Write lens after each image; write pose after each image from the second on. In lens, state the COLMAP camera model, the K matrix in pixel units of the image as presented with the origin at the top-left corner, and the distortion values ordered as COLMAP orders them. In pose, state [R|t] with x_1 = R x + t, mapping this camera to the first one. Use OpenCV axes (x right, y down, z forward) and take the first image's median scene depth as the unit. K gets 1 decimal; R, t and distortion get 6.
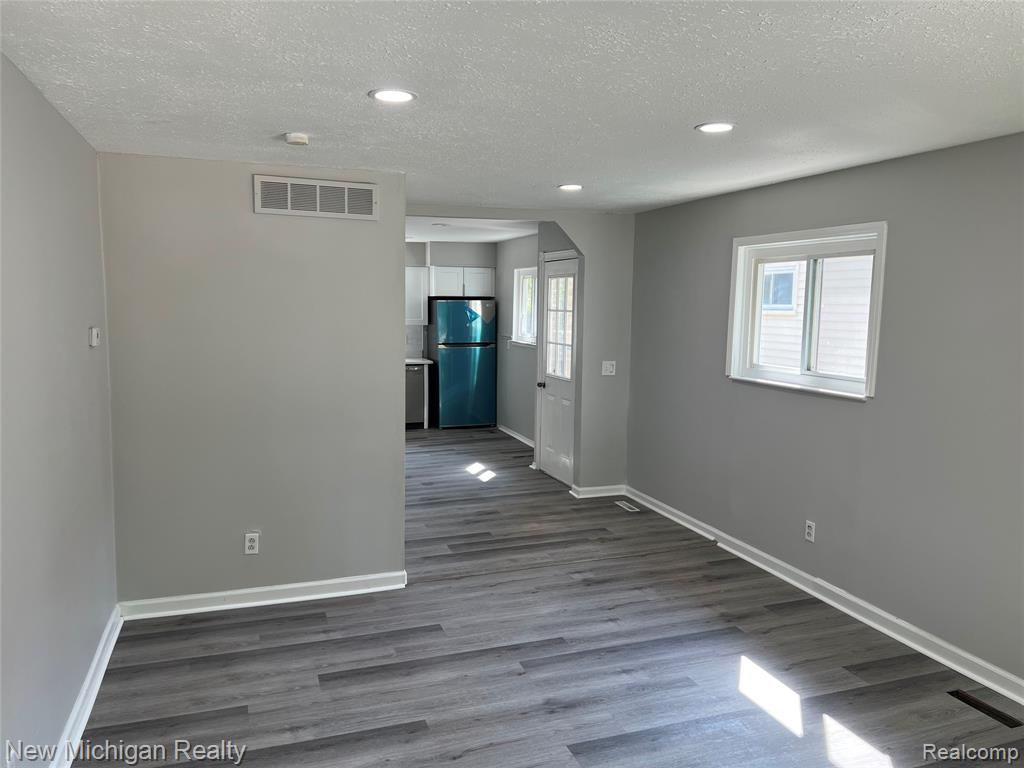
lens RADIAL K [[864.1, 0, 510.3], [0, 864.1, 391.3], [0, 0, 1]] dist [0.076260, -0.009640]
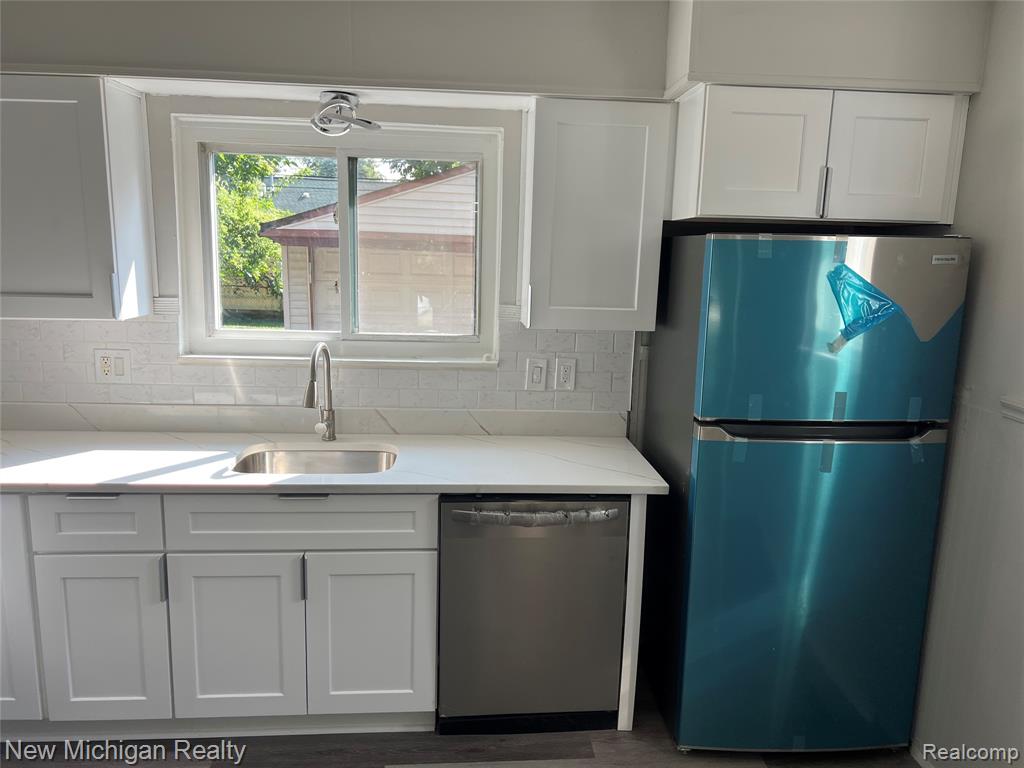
lens RADIAL K [[864.1, 0, 509.3], [0, 864.1, 382.7], [0, 0, 1]] dist [0.076260, -0.009640]
pose [[0.971664, 0.065763, -0.227035, -0.078677], [-0.049595, 0.995858, 0.076204, -0.079474], [0.231106, -0.062785, 0.970901, 0.745797]]
